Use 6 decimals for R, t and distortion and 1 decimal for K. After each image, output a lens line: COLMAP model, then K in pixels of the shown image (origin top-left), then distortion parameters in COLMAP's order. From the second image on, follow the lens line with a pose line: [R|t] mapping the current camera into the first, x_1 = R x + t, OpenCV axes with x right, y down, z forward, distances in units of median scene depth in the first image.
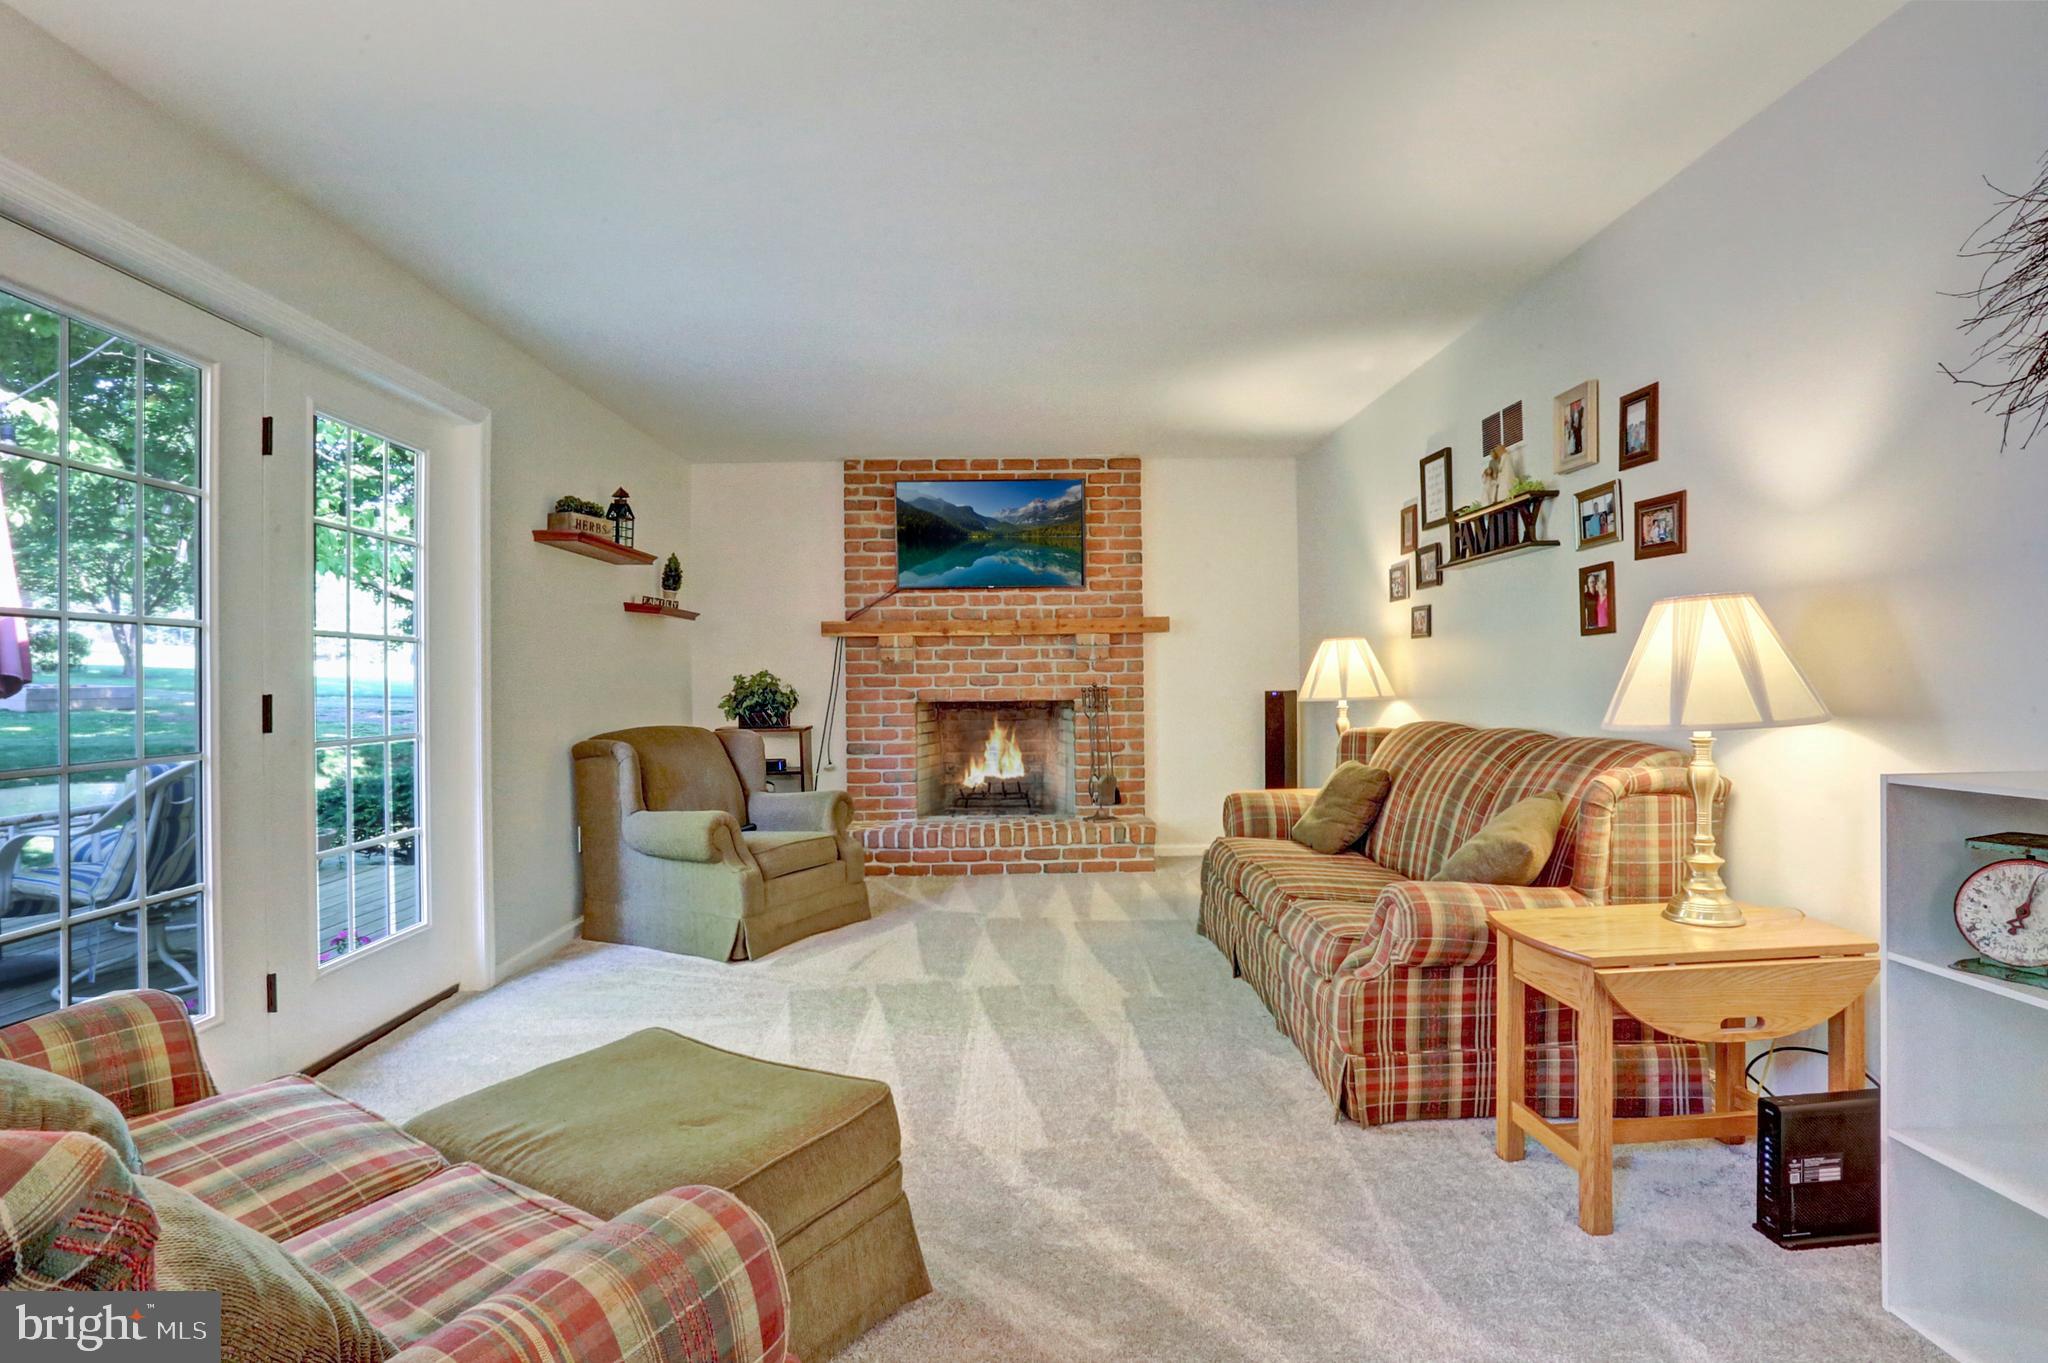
lens RADIAL K [[1012.9, 0, 1024.0], [0, 1012.9, 681.5], [0, 0, 1]] dist [-0.075823, 0.034641]
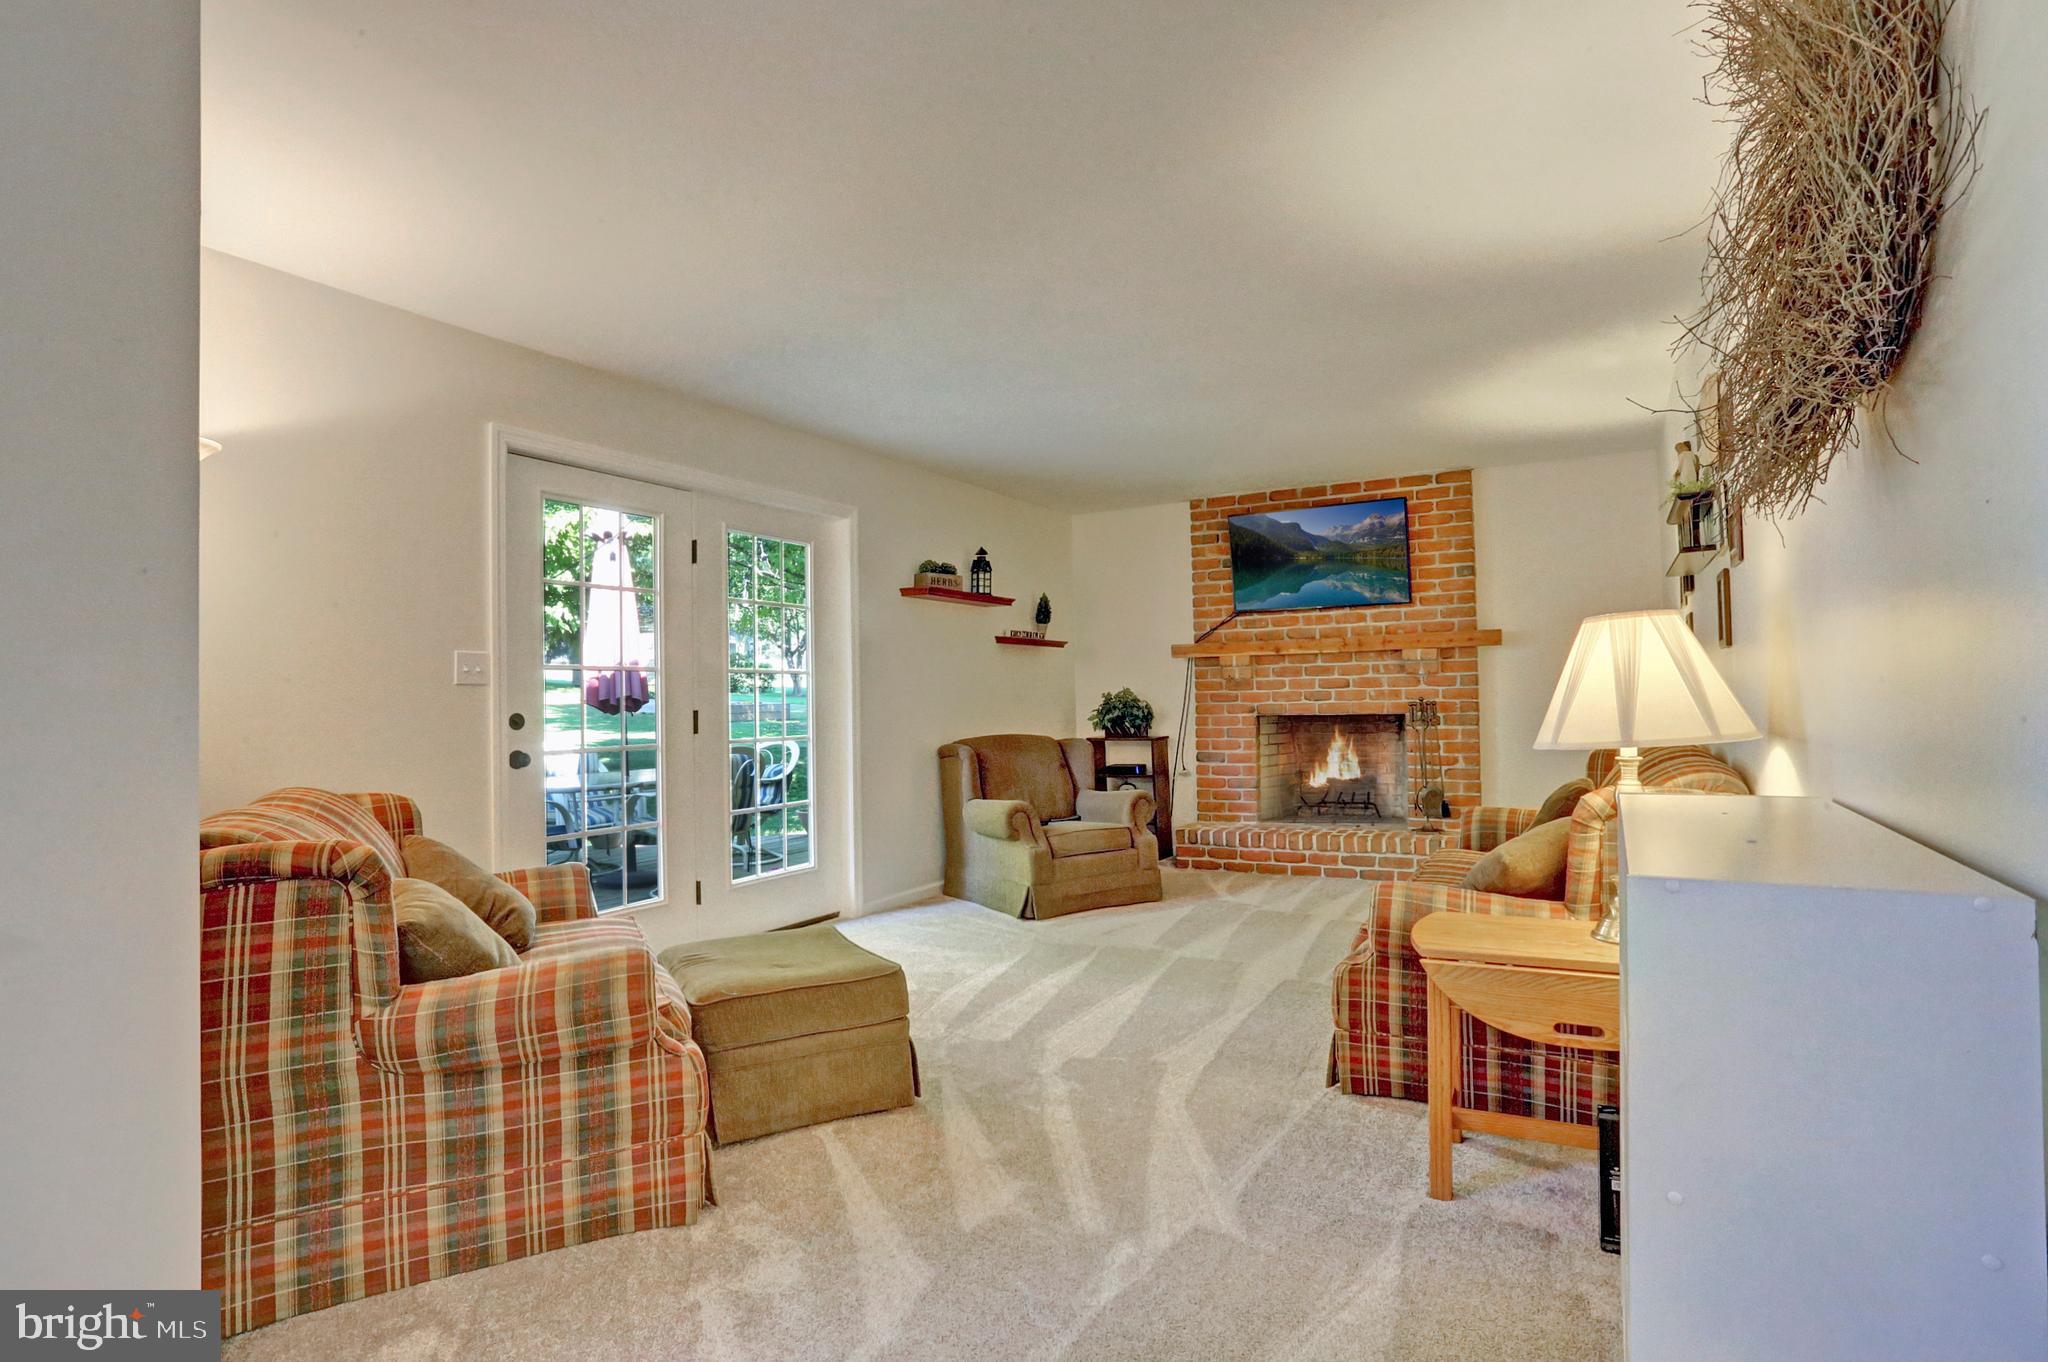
lens RADIAL K [[1008.2, 0, 1024.8], [0, 1008.2, 718.4], [0, 0, 1]] dist [-0.080591, 0.033890]
pose [[0.853908, 0.004498, -0.520404, 0.248204], [0.008148, 0.999725, 0.022011, -0.002557], [0.520360, -0.023036, 0.853636, -0.058680]]
